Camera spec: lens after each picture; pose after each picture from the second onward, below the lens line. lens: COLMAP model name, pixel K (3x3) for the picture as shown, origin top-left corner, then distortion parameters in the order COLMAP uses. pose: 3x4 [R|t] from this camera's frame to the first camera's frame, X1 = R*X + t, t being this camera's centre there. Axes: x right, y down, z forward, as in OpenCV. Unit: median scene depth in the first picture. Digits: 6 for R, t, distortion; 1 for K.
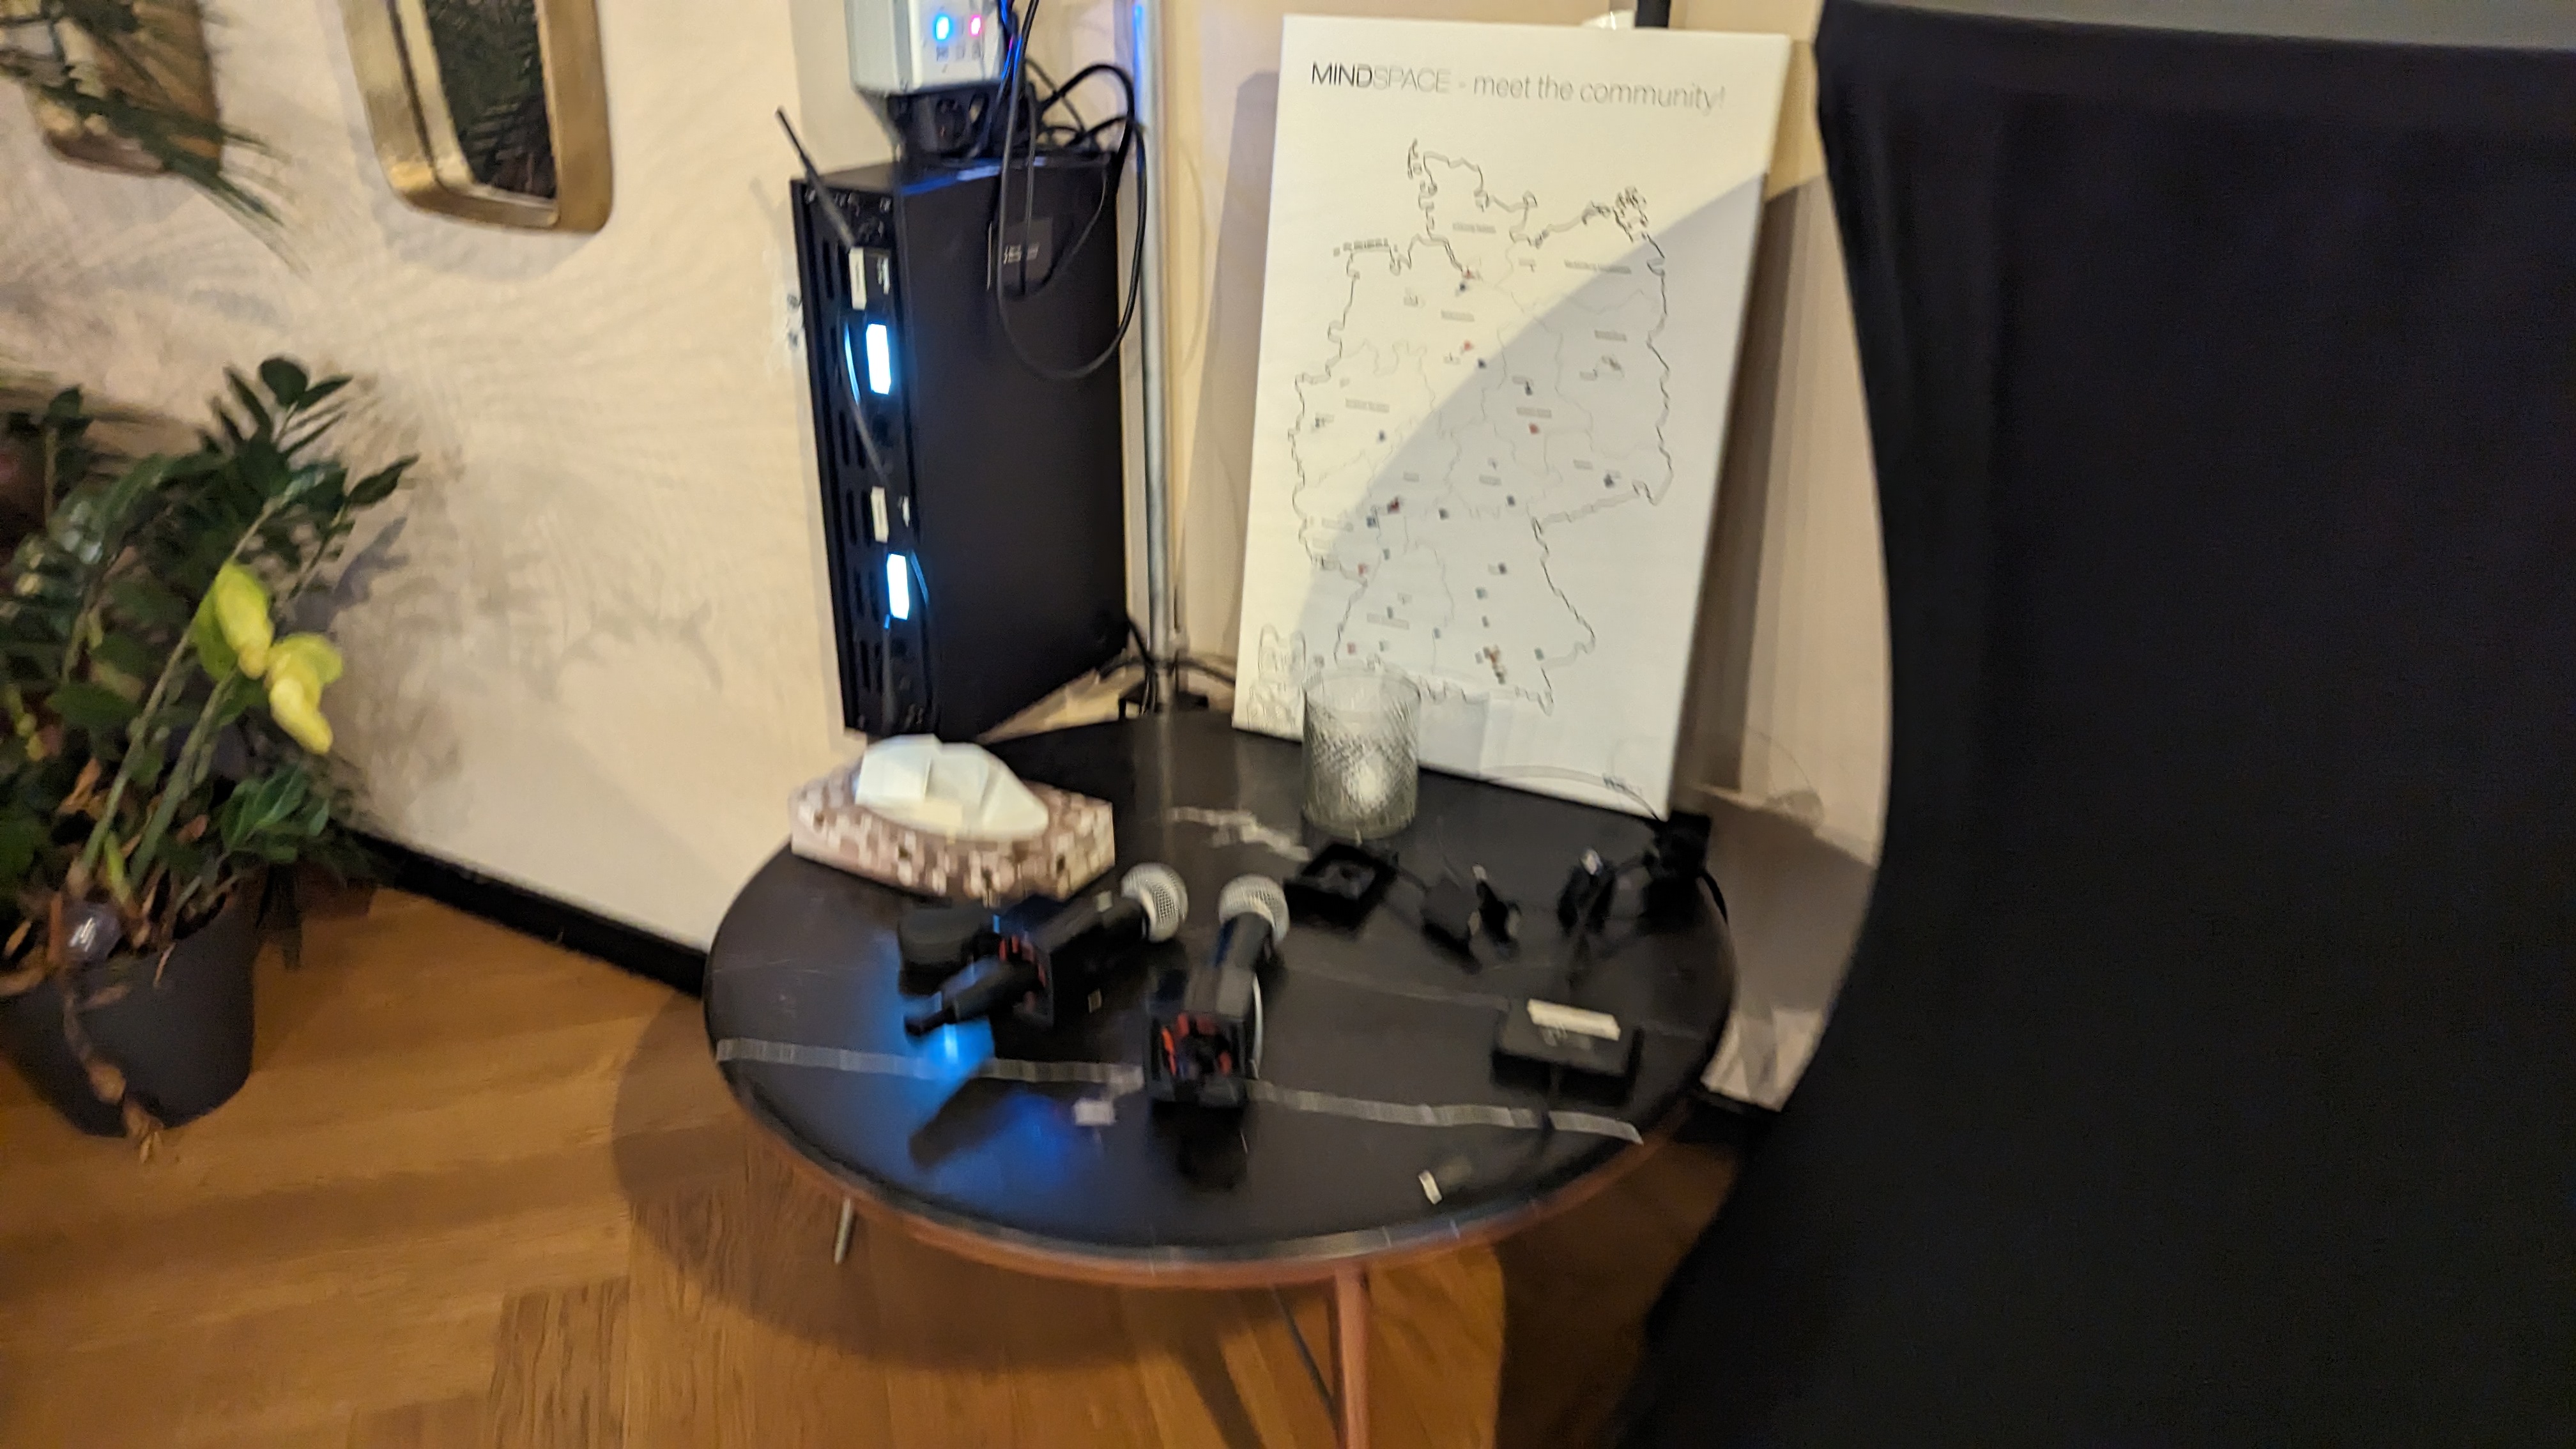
lens RADIAL K [[1842.2, 0, 1288.0], [0, 1842.2, 724.5], [0, 0, 1]] dist [0.035556, -0.002682]
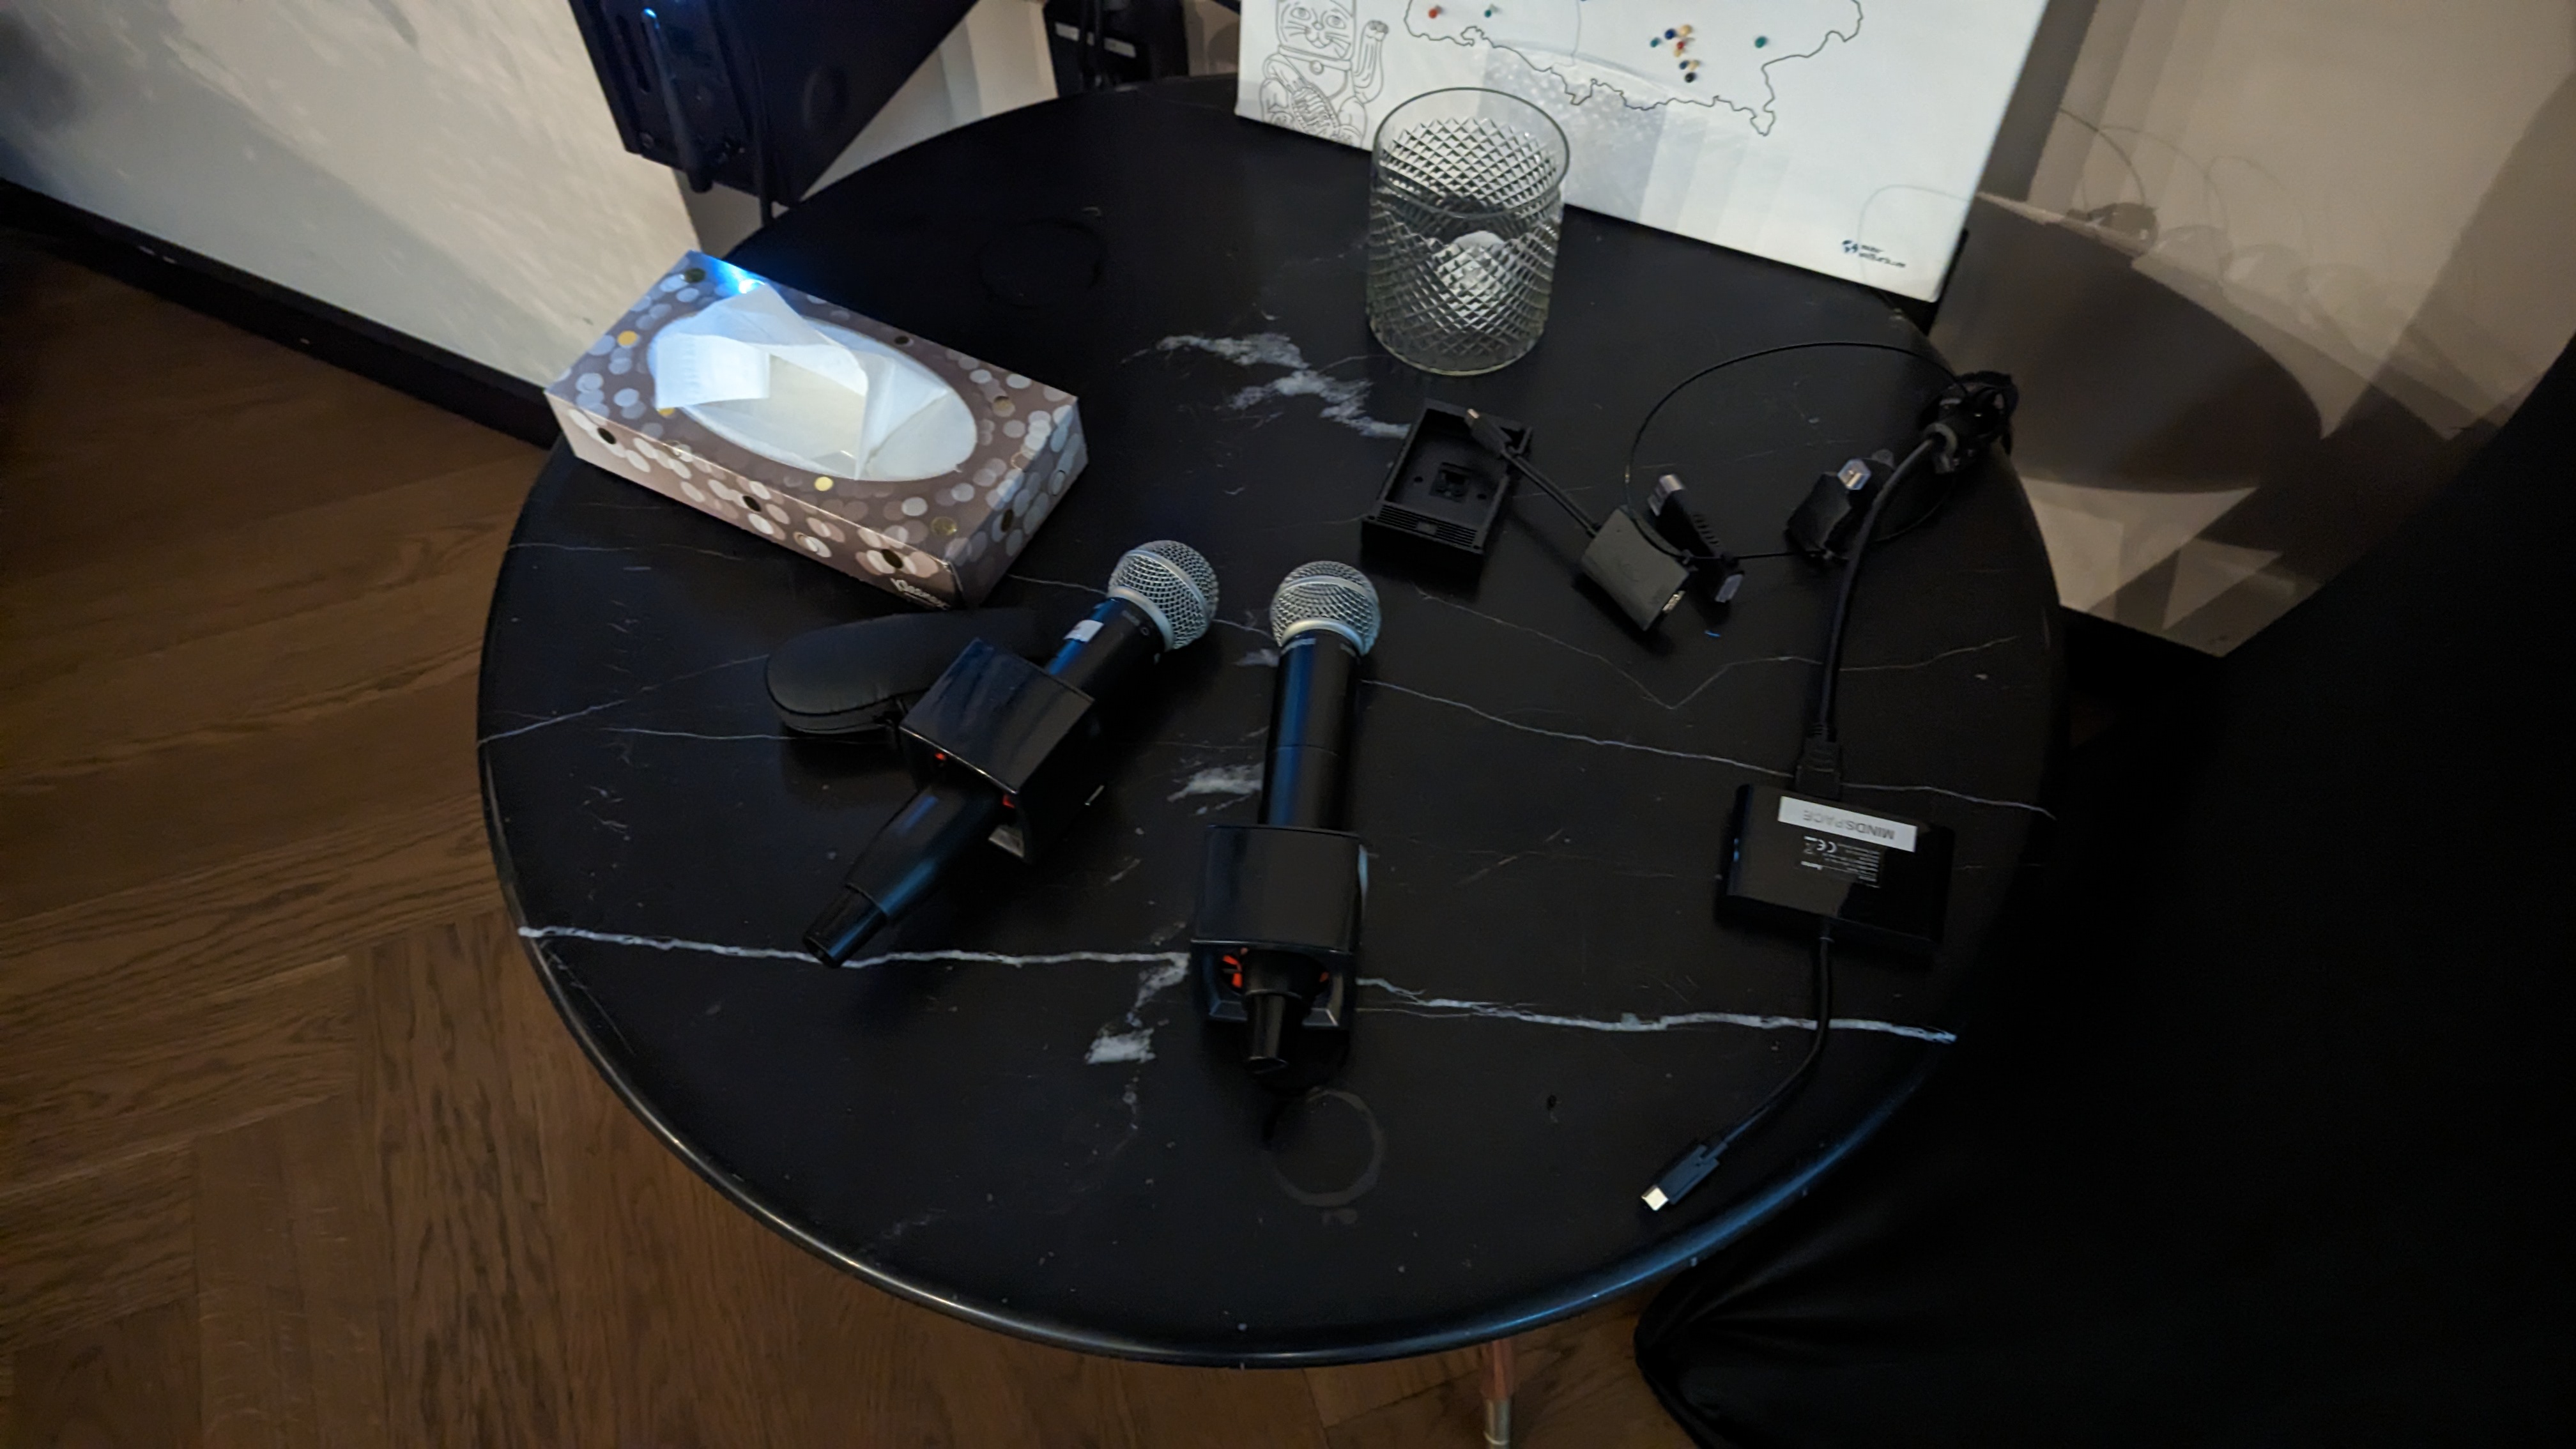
lens RADIAL K [[1842.2, 0, 1288.0], [0, 1842.2, 724.5], [0, 0, 1]] dist [0.035556, -0.002682]
pose [[0.998378, -0.055182, 0.014041, -0.037900], [0.040131, 0.856855, 0.513994, -0.167433], [-0.040394, -0.512597, 0.857679, 0.390492]]
